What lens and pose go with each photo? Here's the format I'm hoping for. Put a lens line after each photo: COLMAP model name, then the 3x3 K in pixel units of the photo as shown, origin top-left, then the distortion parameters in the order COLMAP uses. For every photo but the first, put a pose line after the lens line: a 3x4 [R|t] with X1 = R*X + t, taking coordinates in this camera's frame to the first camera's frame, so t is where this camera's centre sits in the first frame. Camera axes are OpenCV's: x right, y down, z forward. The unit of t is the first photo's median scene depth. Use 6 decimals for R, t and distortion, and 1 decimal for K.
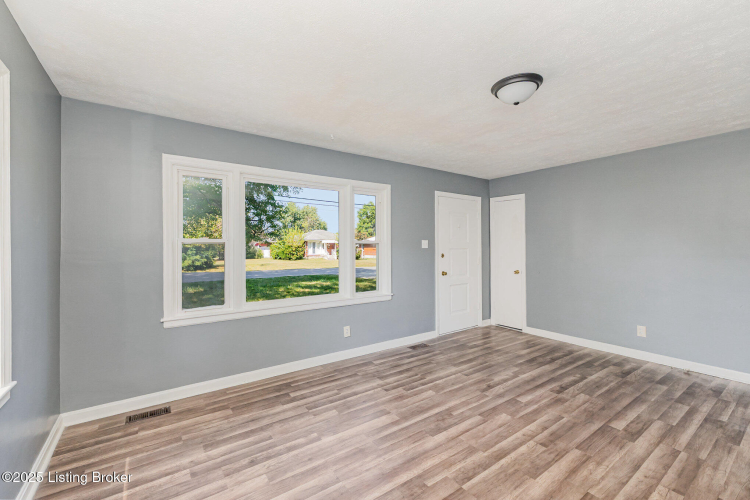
lens RADIAL K [[317.7, 0, 375.0], [0, 317.7, 250.0], [0, 0, 1]] dist [0.002602, 0.000152]
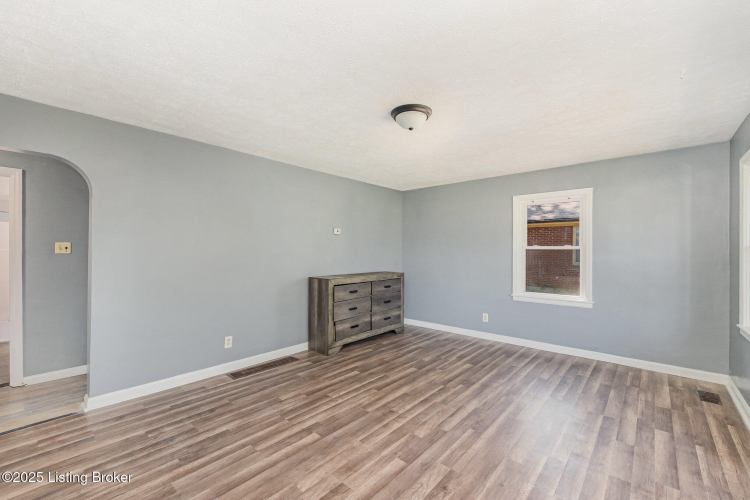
lens RADIAL K [[317.7, 0, 375.0], [0, 317.7, 250.0], [0, 0, 1]] dist [0.002602, 0.000152]
pose [[-0.973030, 0.000668, -0.230679, 0.788960], [-0.000538, 0.999987, 0.005165, -0.025679], [0.230679, 0.005150, -0.973016, 1.962418]]
